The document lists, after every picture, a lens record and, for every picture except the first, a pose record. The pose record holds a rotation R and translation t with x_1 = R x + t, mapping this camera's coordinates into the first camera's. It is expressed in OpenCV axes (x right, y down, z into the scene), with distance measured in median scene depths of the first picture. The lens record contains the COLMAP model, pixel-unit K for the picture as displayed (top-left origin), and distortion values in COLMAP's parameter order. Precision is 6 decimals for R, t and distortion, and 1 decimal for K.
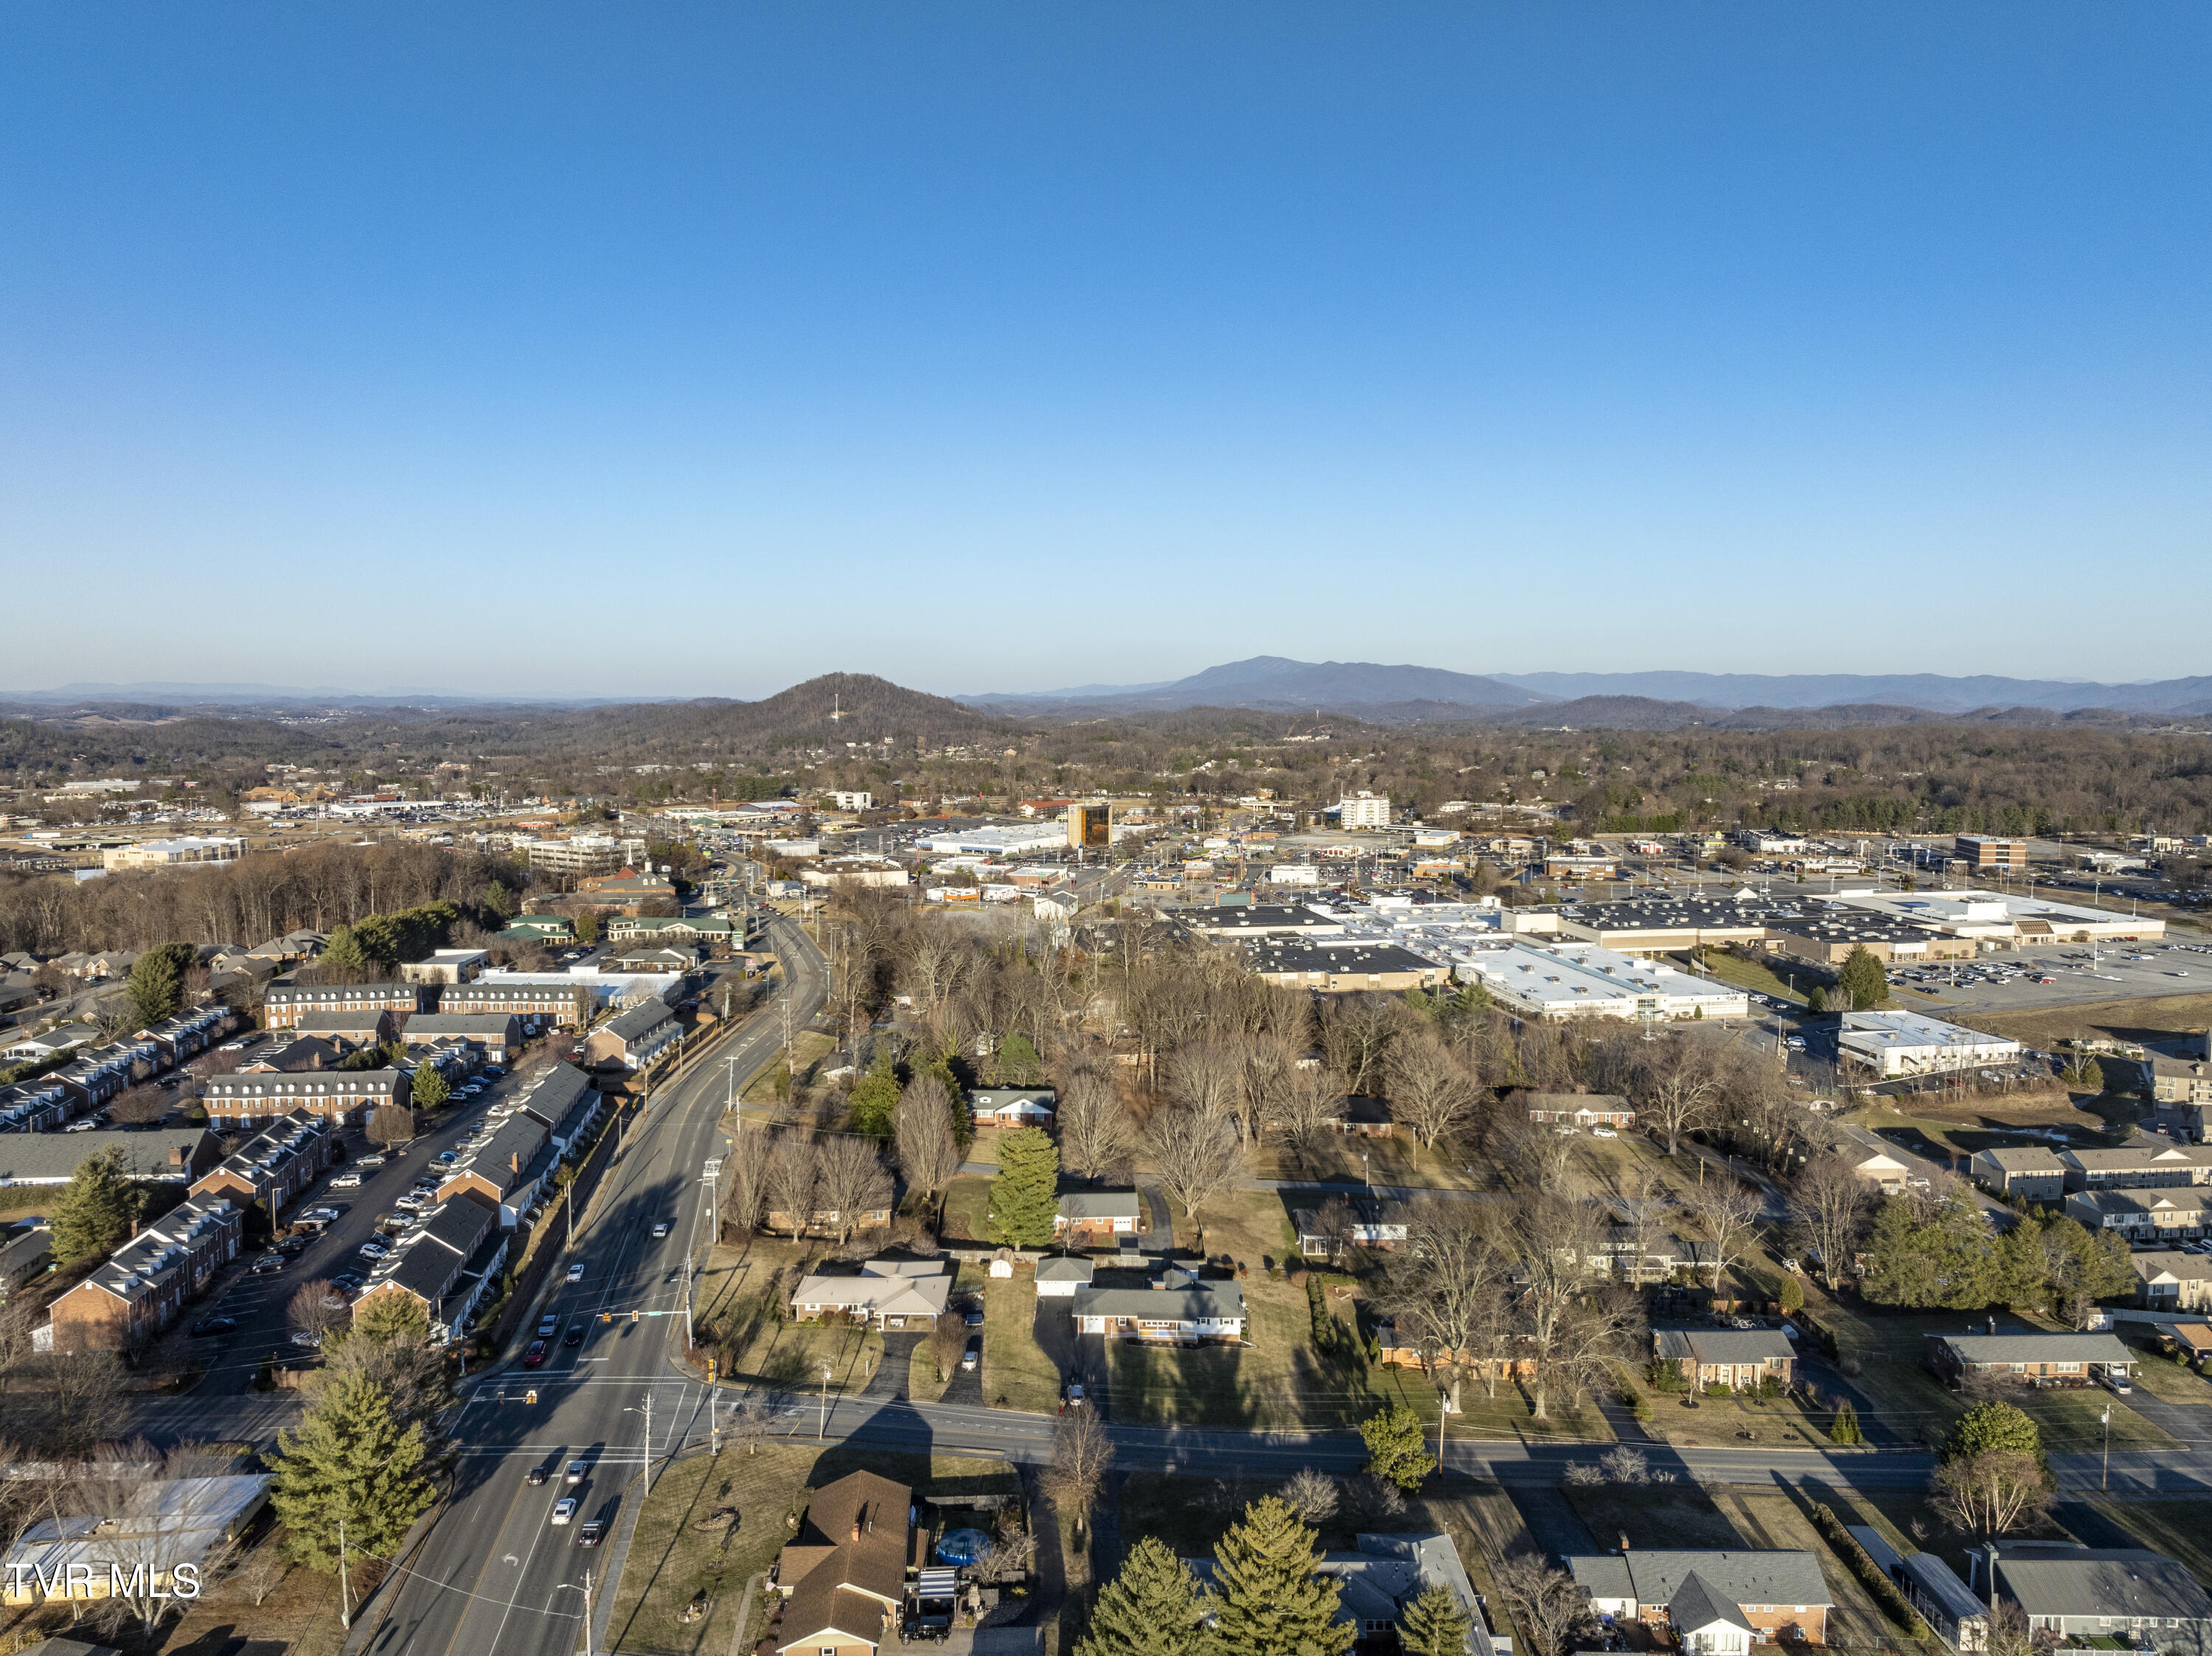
lens RADIAL K [[1556.8, 0, 1106.0], [0, 1556.8, 828.0], [0, 0, 1]] dist [-0.034693, -0.005084]
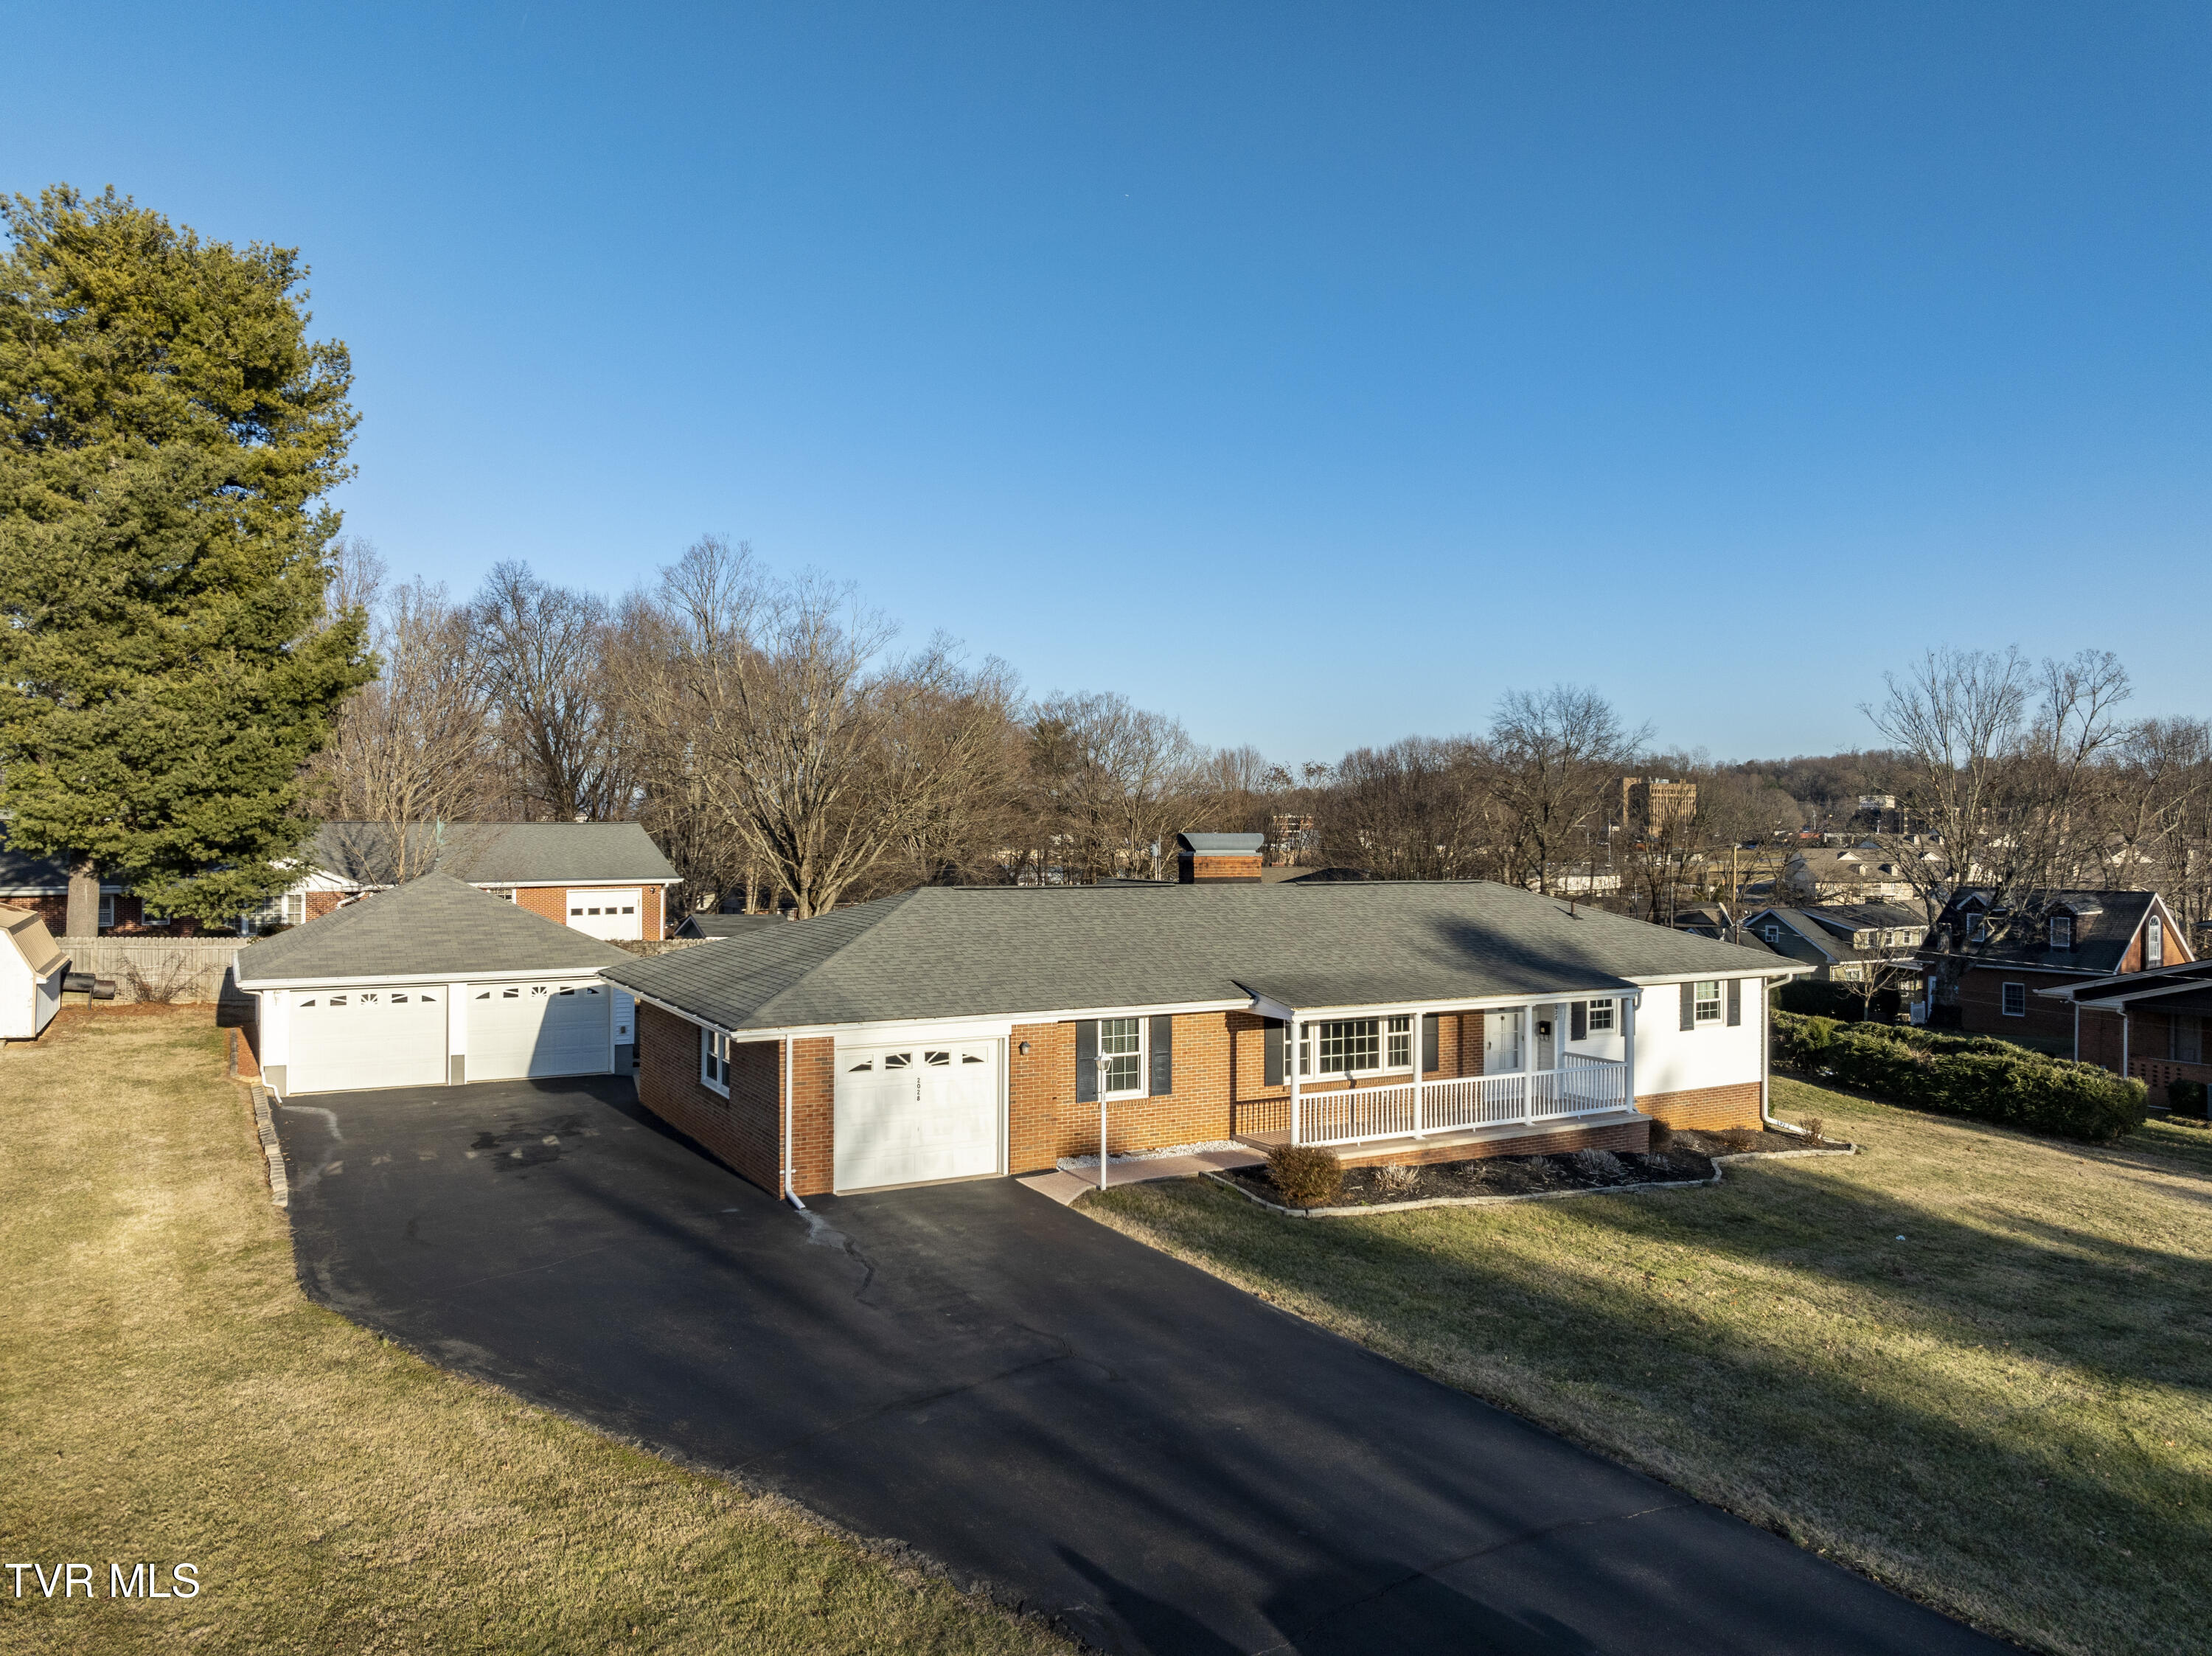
lens RADIAL K [[1556.8, 0, 1106.0], [0, 1556.8, 828.0], [0, 0, 1]] dist [-0.034693, -0.005084]
pose [[0.854229, 0.002967, 0.519889, -0.024575], [0.041384, 0.996423, -0.073685, 0.140815], [-0.518247, 0.084459, 0.851050, 0.408674]]
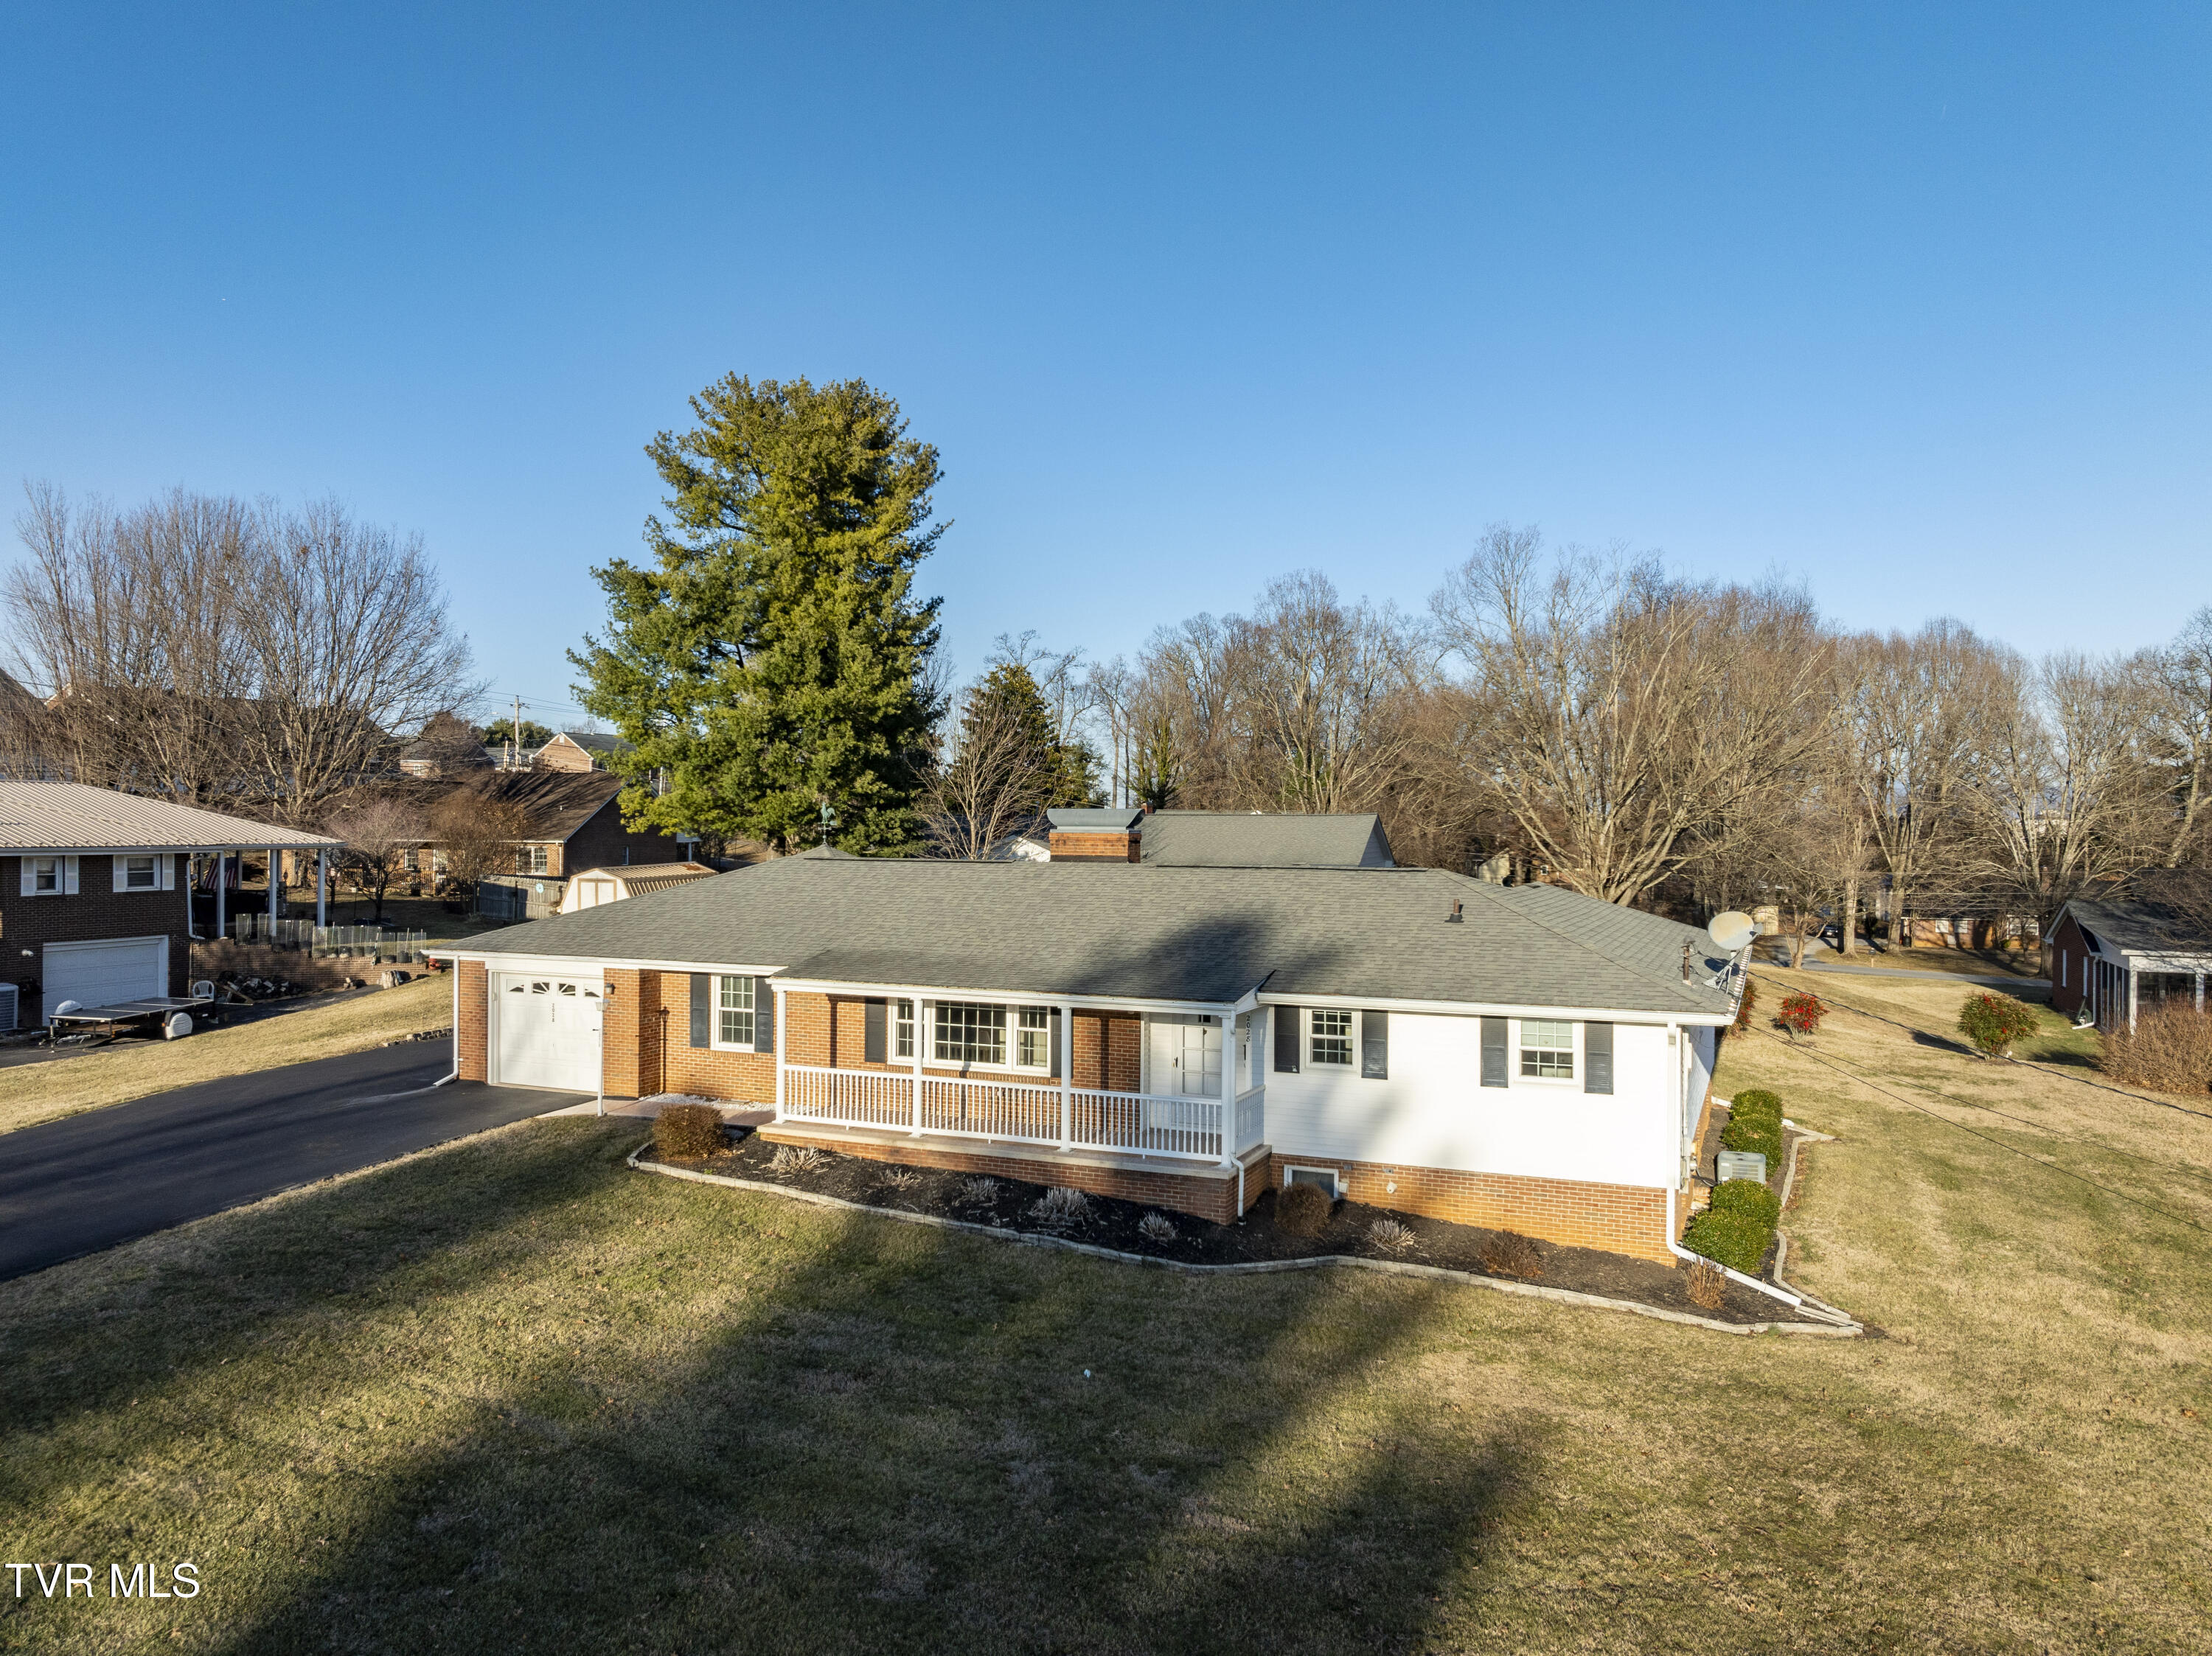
lens RADIAL K [[1560.6, 0, 1106.0], [0, 1560.6, 828.0], [0, 0, 1]] dist [-0.048442, -0.002066]
pose [[0.928425, 0.002301, -0.371514, 0.040485], [-0.035418, 0.995974, -0.082344, 0.142276], [0.369829, 0.089609, 0.924769, 0.405674]]
